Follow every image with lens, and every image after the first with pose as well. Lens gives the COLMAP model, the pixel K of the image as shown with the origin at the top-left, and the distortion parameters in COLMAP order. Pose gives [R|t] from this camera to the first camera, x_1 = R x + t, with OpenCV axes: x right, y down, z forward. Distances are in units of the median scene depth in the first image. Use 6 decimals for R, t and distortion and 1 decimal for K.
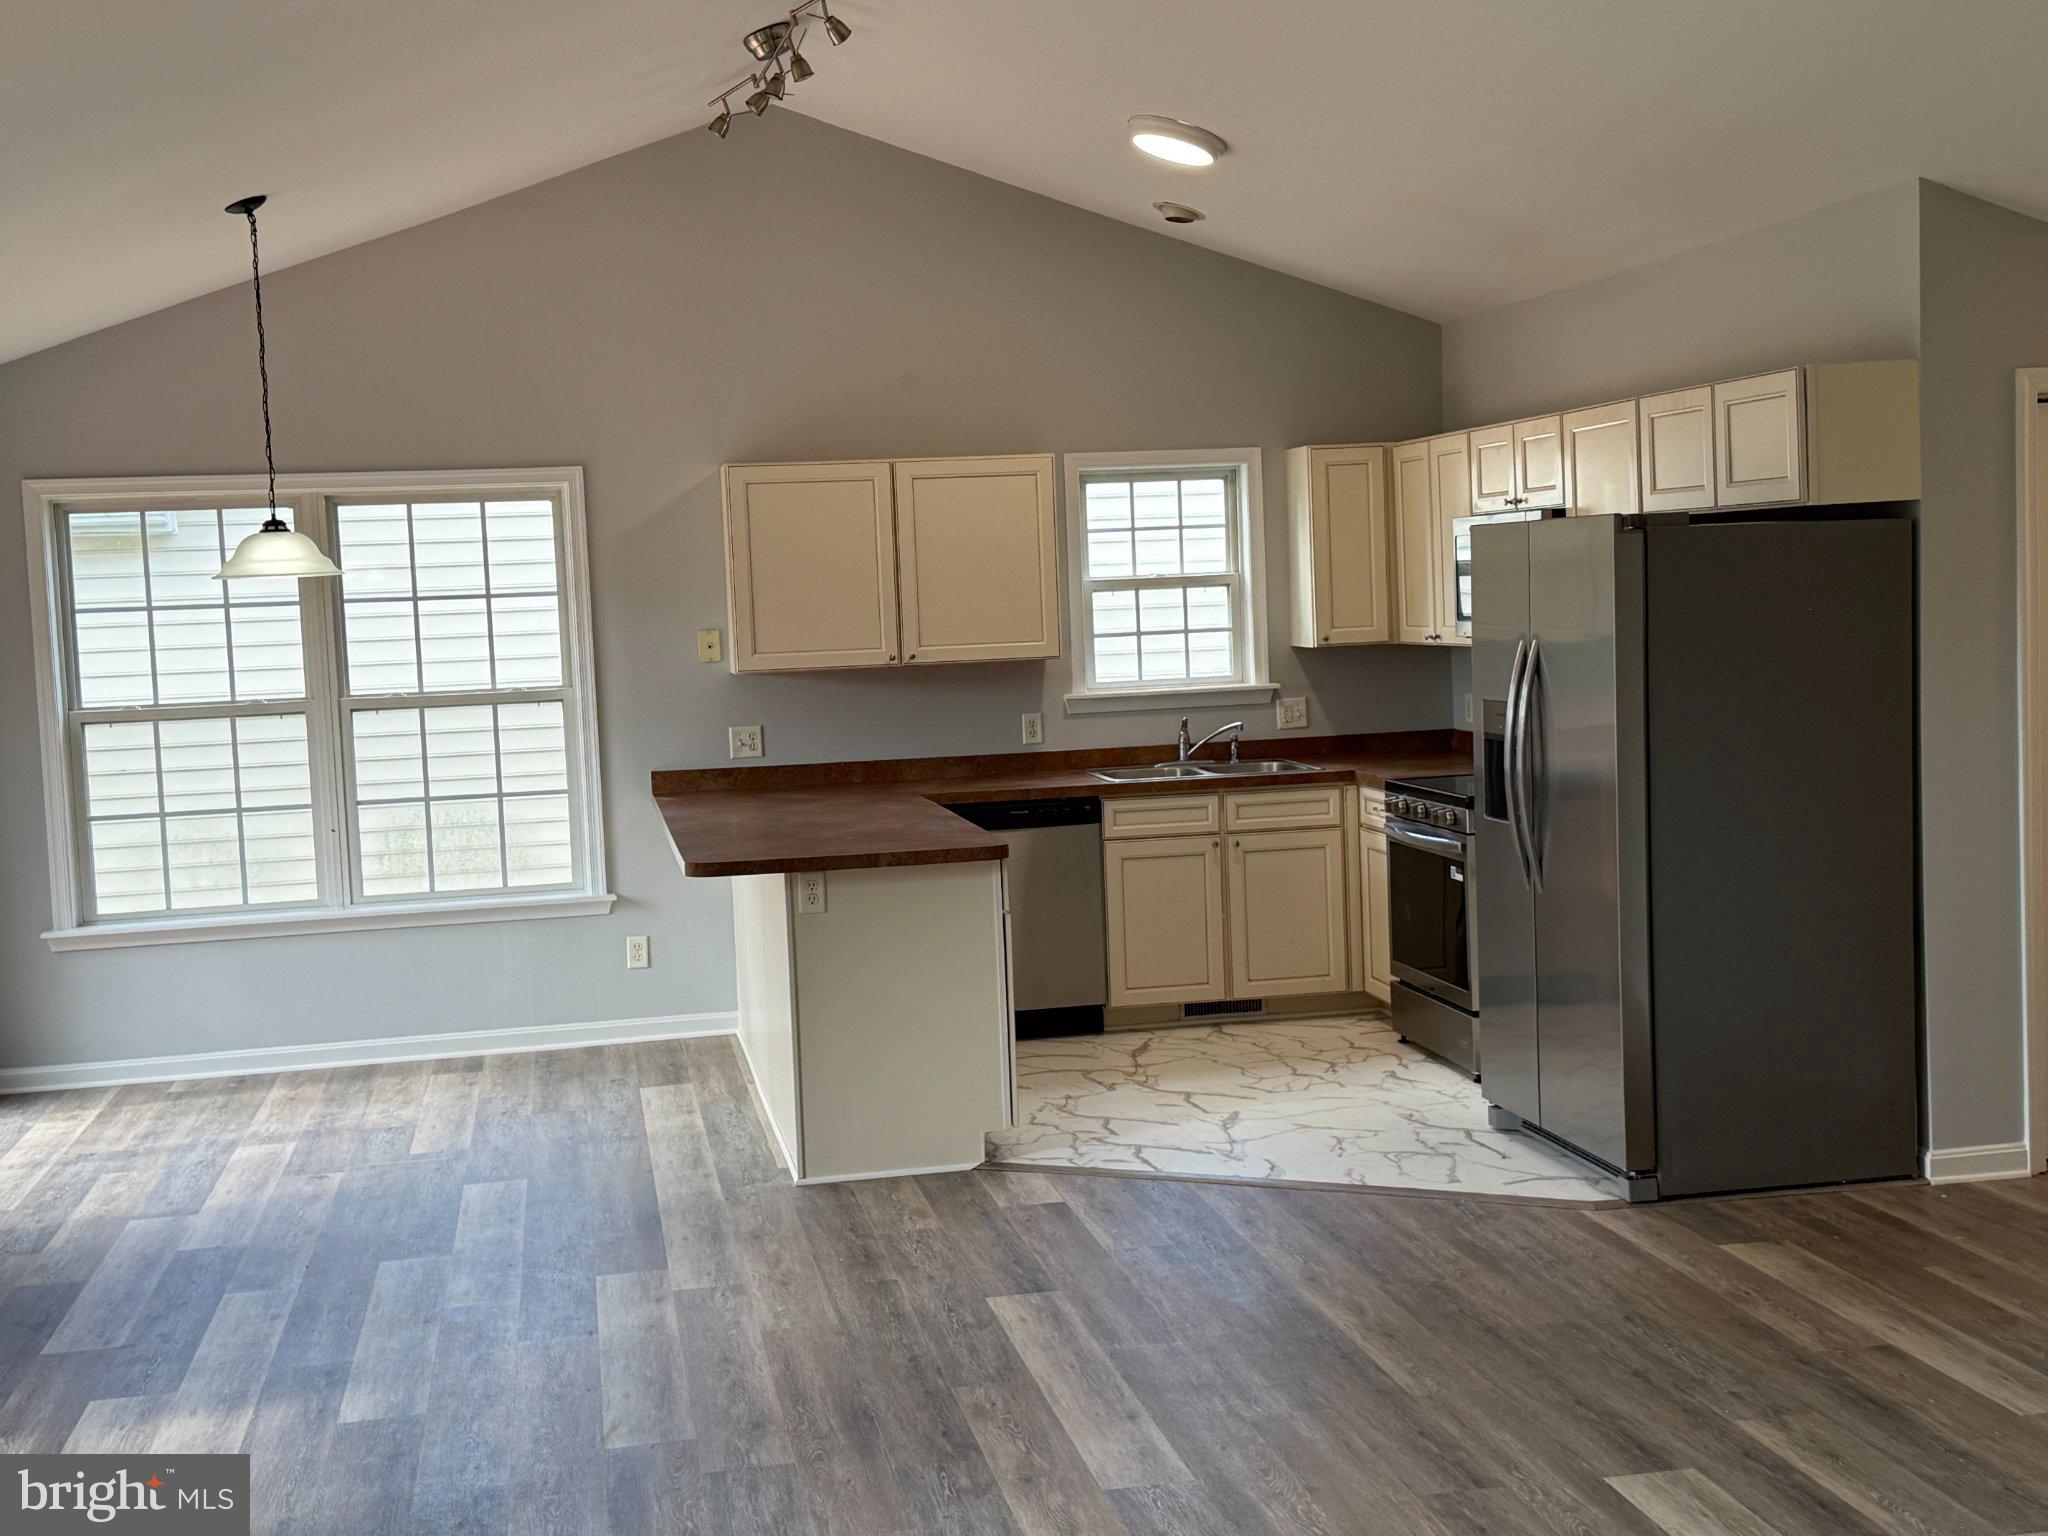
lens RADIAL K [[2364.6, 0, 1024.0], [0, 2364.6, 768.0], [0, 0, 1]] dist [0.160036, -0.330546]
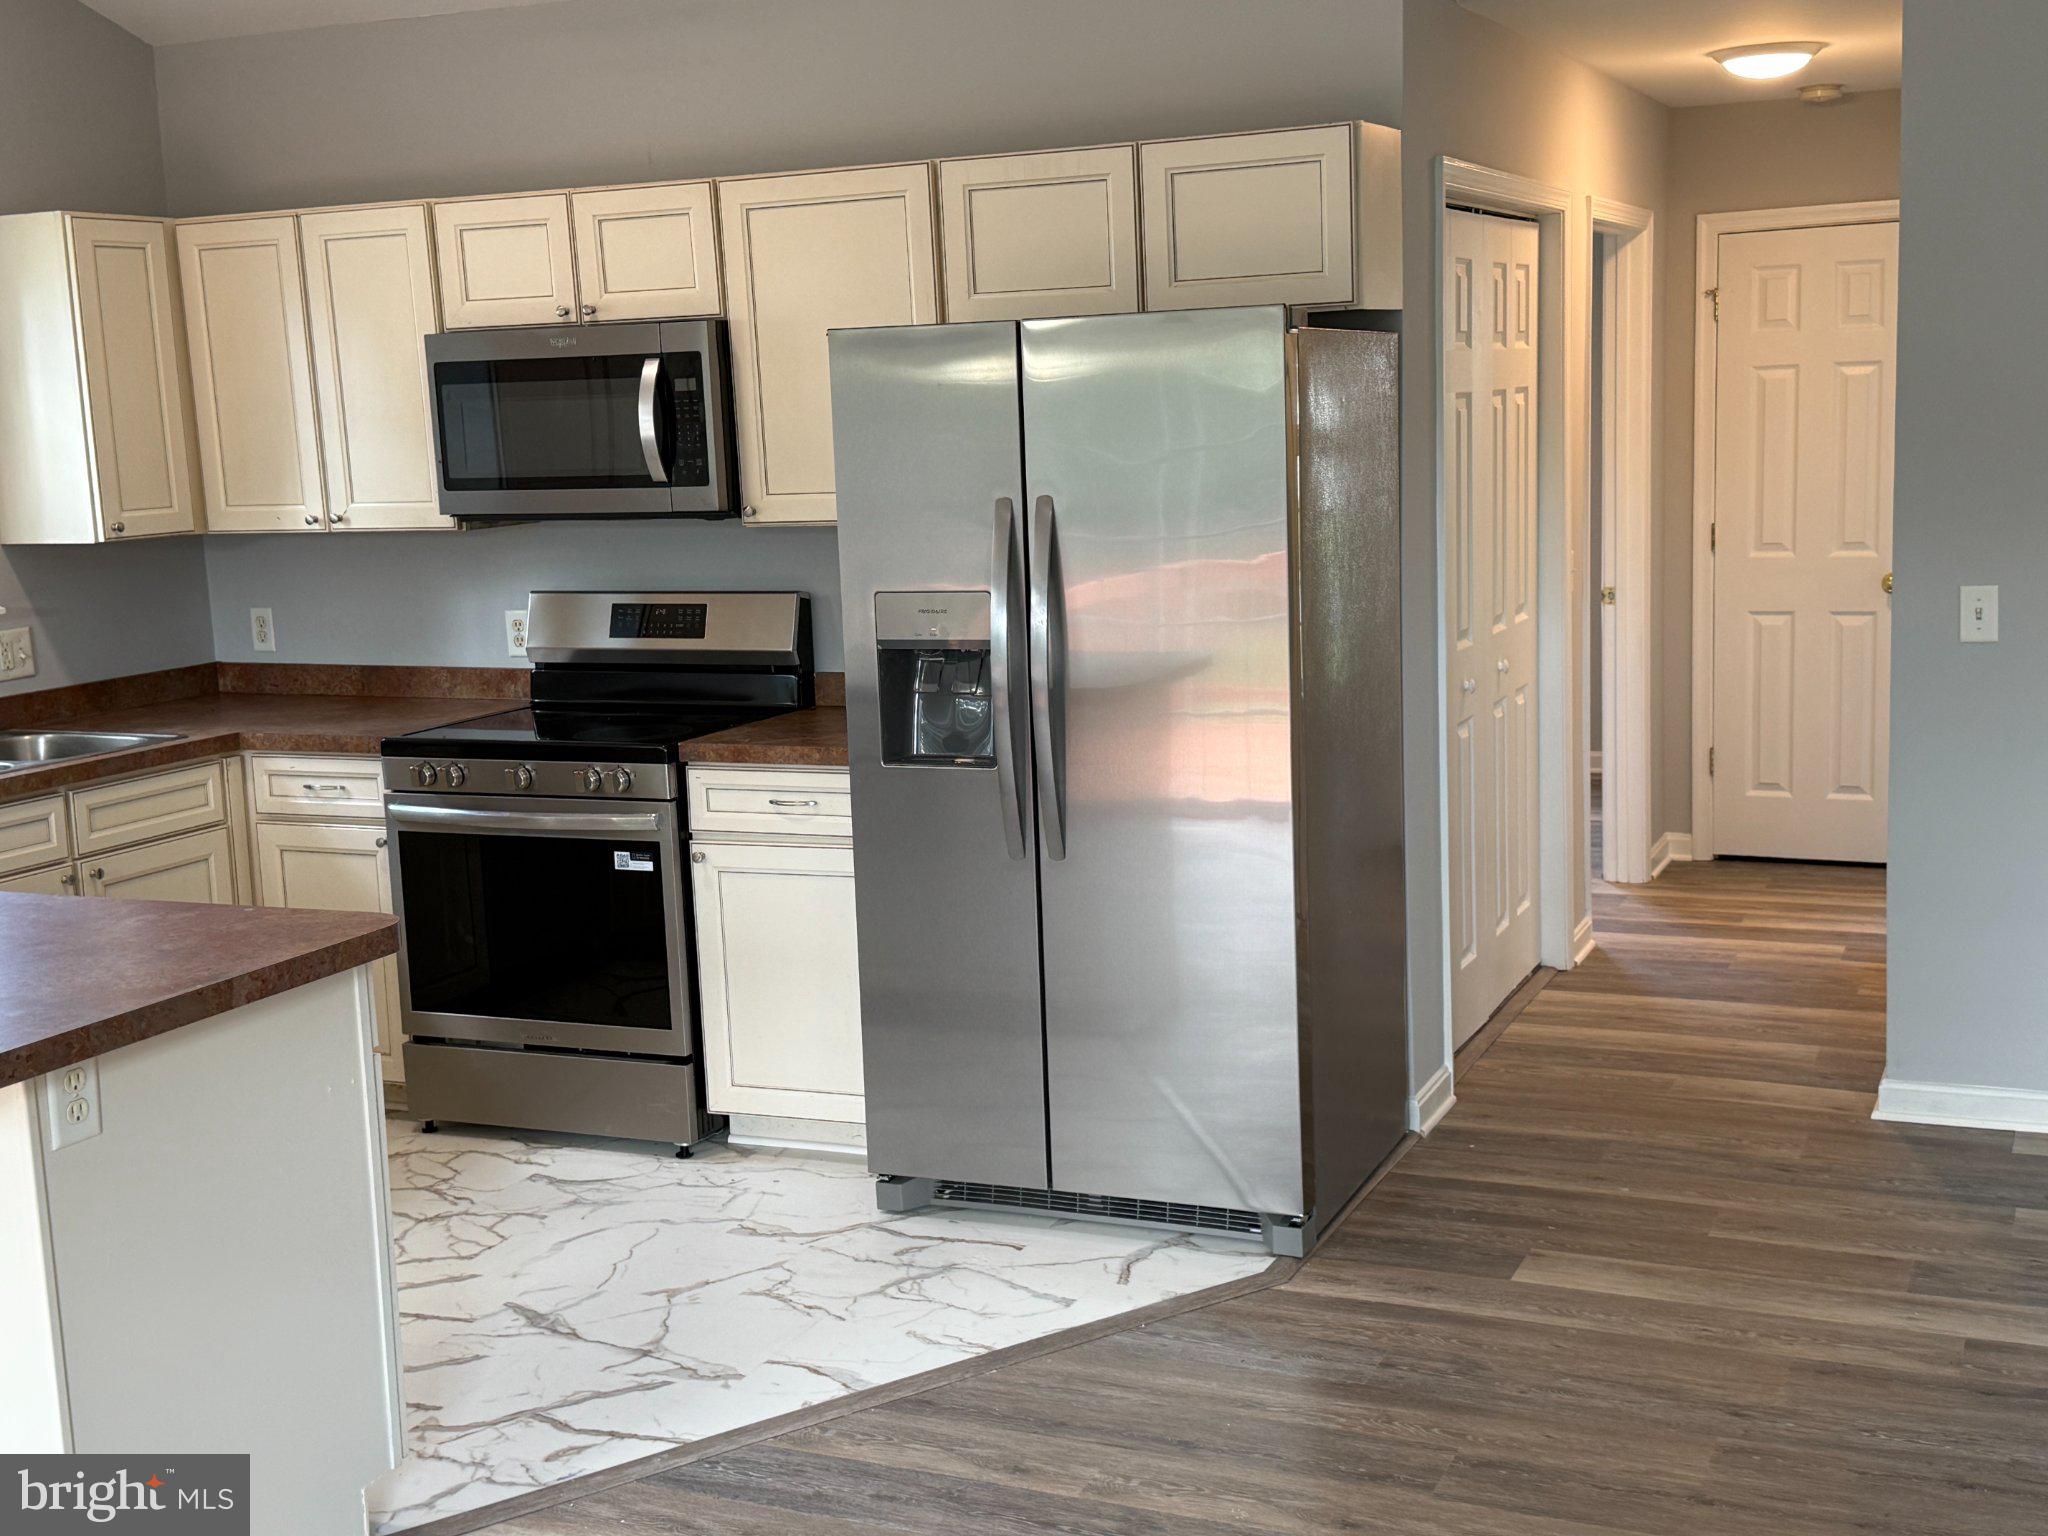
lens RADIAL K [[2364.6, 0, 1024.0], [0, 2364.6, 768.0], [0, 0, 1]] dist [0.160036, -0.330546]
pose [[0.576449, -0.108195, 0.809938, -0.346434], [0.082062, 0.993849, 0.074357, -0.026566], [-0.813002, 0.023602, 0.581782, 0.603327]]
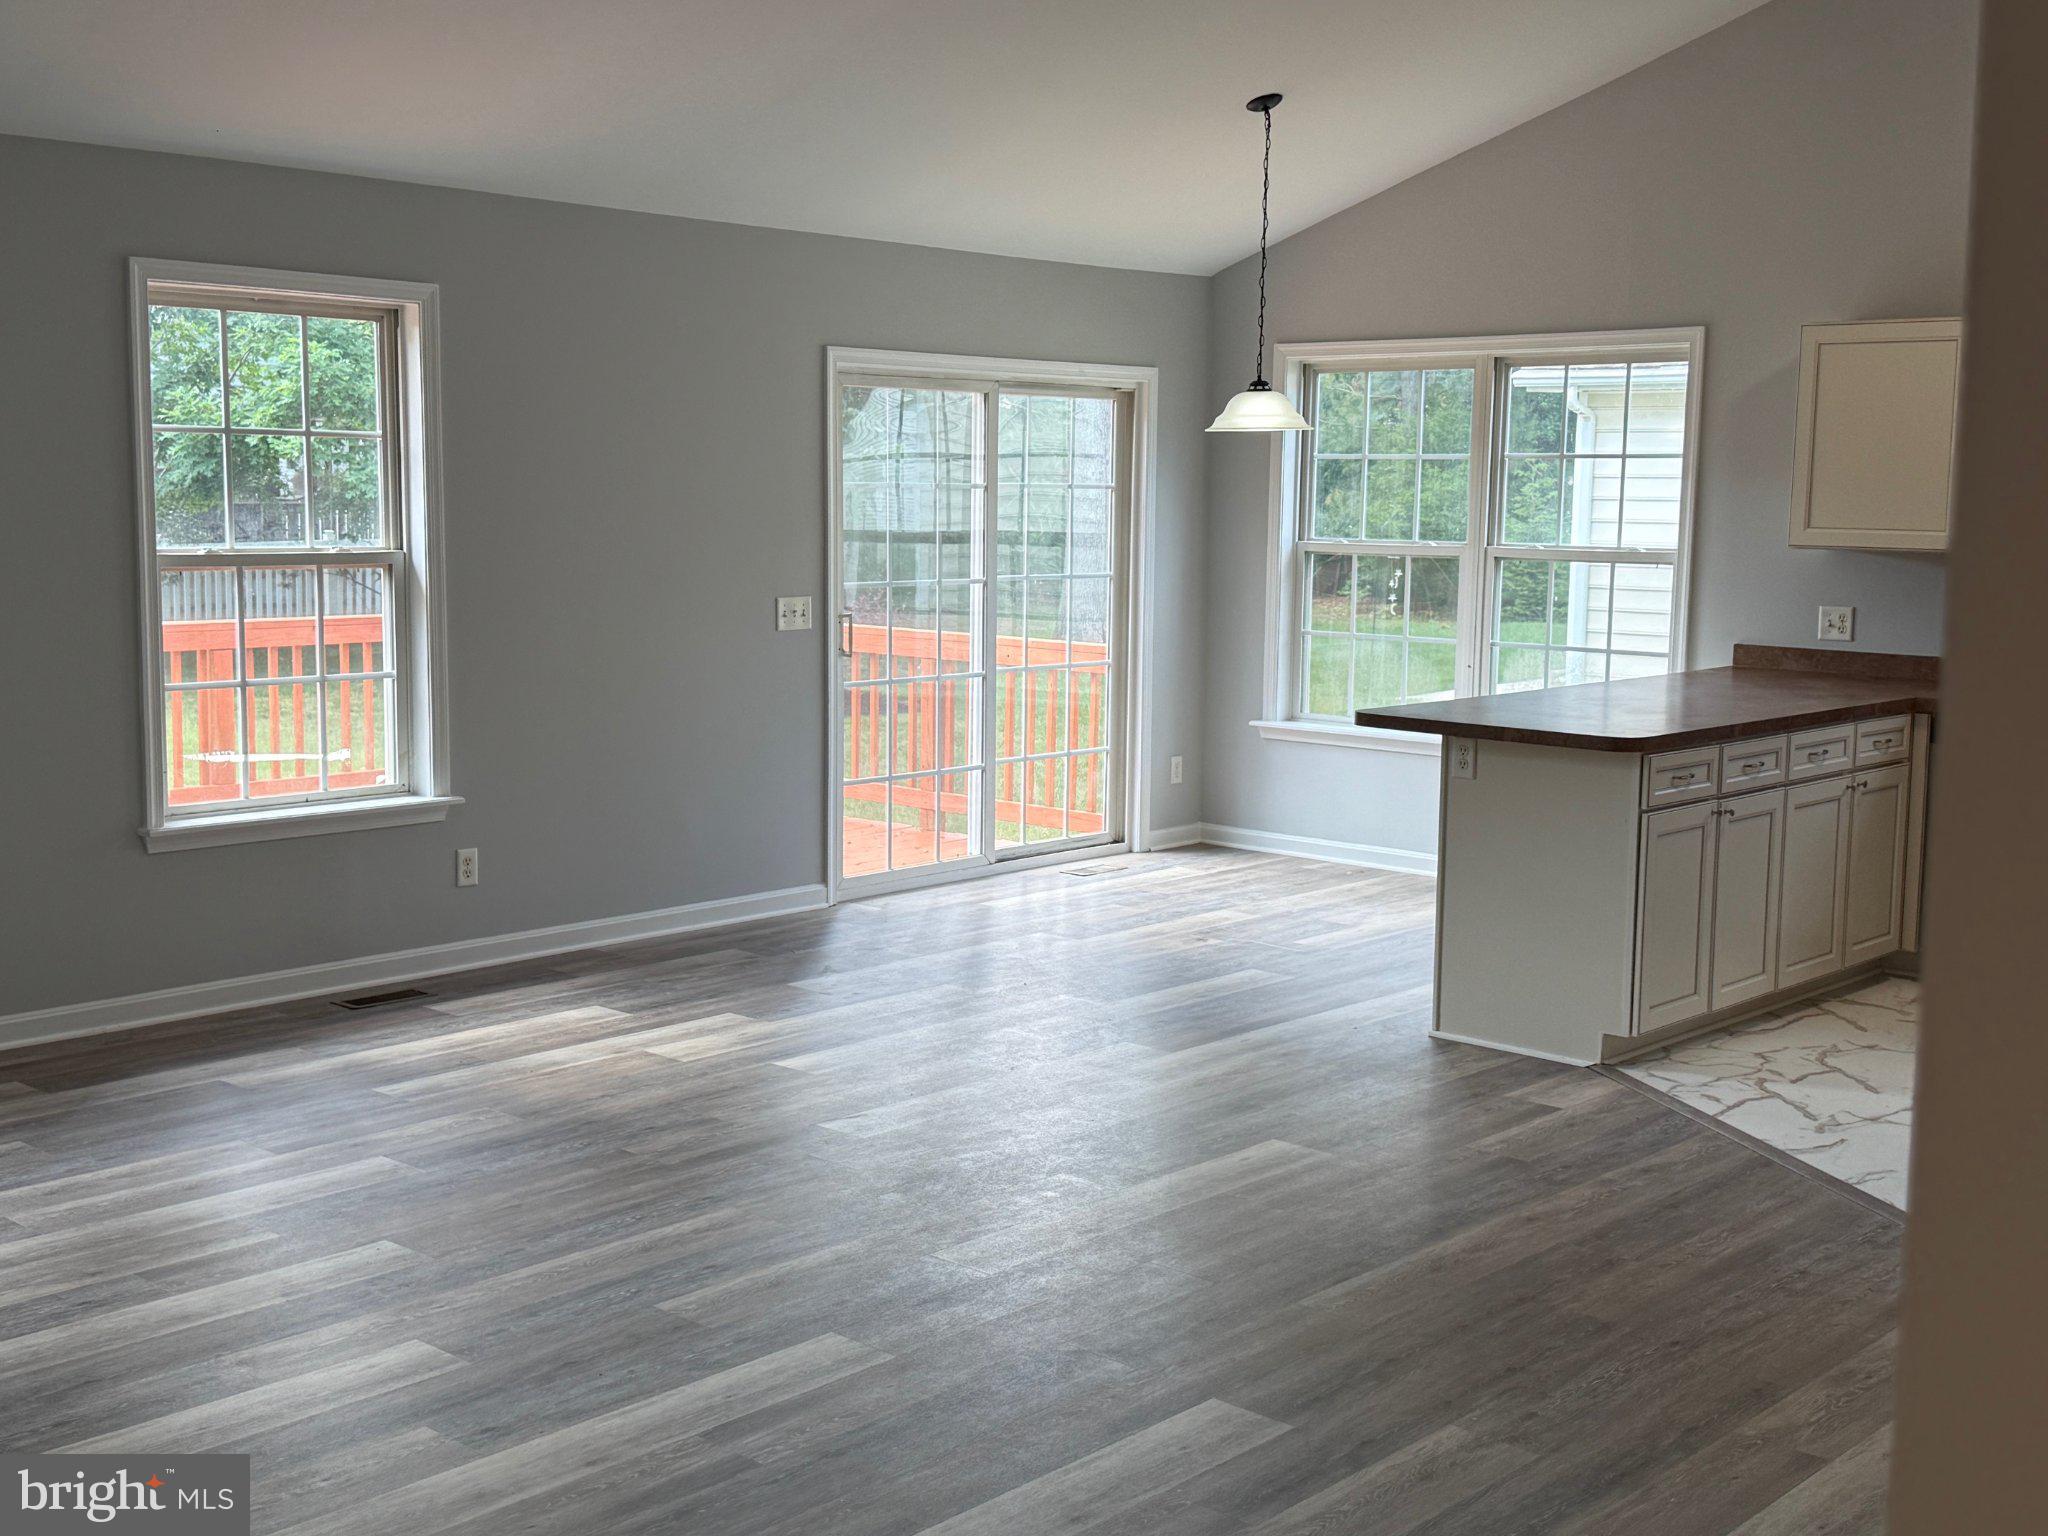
lens RADIAL K [[2378.6, 0, 1024.0], [0, 2378.6, 768.0], [0, 0, 1]] dist [0.282743, -0.669792]
pose [[0.594374, 0.147075, -0.790626, 0.622114], [-0.099218, 0.989034, 0.109394, -0.037781], [0.798045, 0.013423, 0.602448, 0.228894]]
